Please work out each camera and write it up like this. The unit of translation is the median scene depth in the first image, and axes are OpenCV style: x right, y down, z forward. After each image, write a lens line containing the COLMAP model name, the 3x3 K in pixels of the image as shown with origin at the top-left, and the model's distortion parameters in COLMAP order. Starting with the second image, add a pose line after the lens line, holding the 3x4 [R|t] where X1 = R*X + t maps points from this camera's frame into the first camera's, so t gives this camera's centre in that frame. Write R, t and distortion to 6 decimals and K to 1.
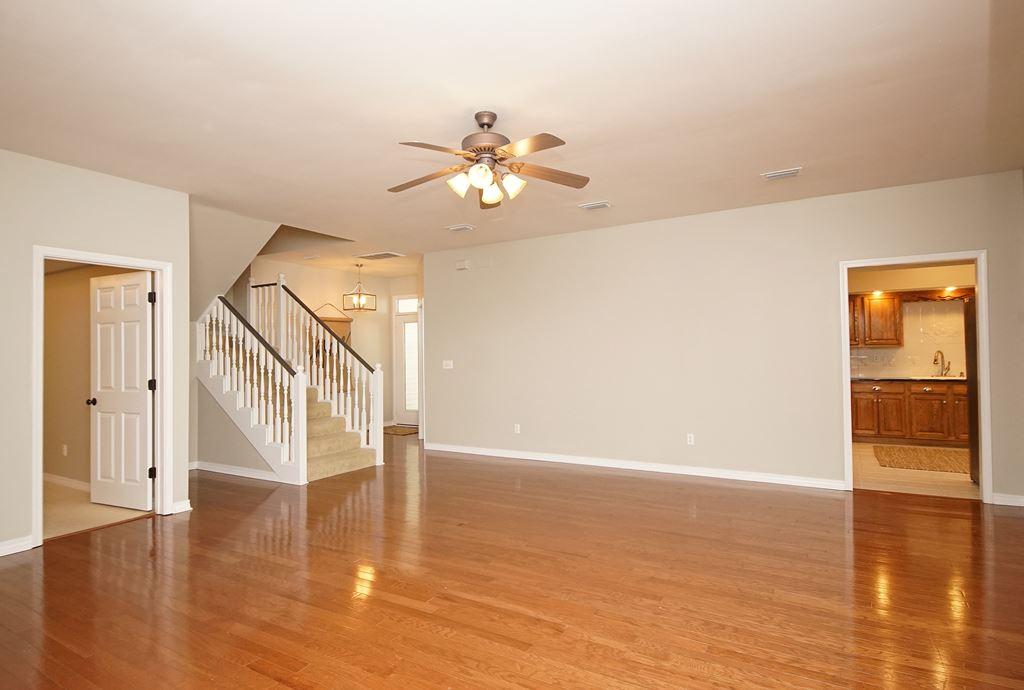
lens RADIAL K [[548.2, 0, 517.6], [0, 548.2, 339.6], [0, 0, 1]] dist [0.017572, -0.019132]
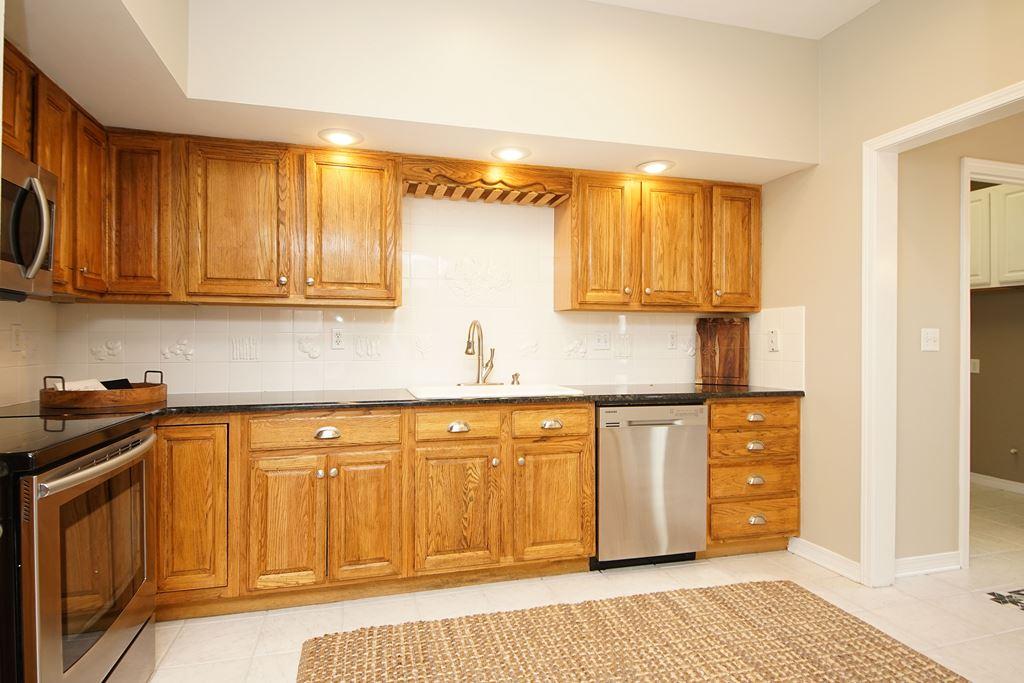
lens RADIAL K [[548.2, 0, 506.5], [0, 548.2, 343.0], [0, 0, 1]] dist [0.017572, -0.019132]
pose [[0.689594, 0.015623, 0.724028, 0.499889], [-0.027169, 0.999622, 0.004307, 0.033714], [-0.723686, -0.022641, 0.689757, 0.717087]]
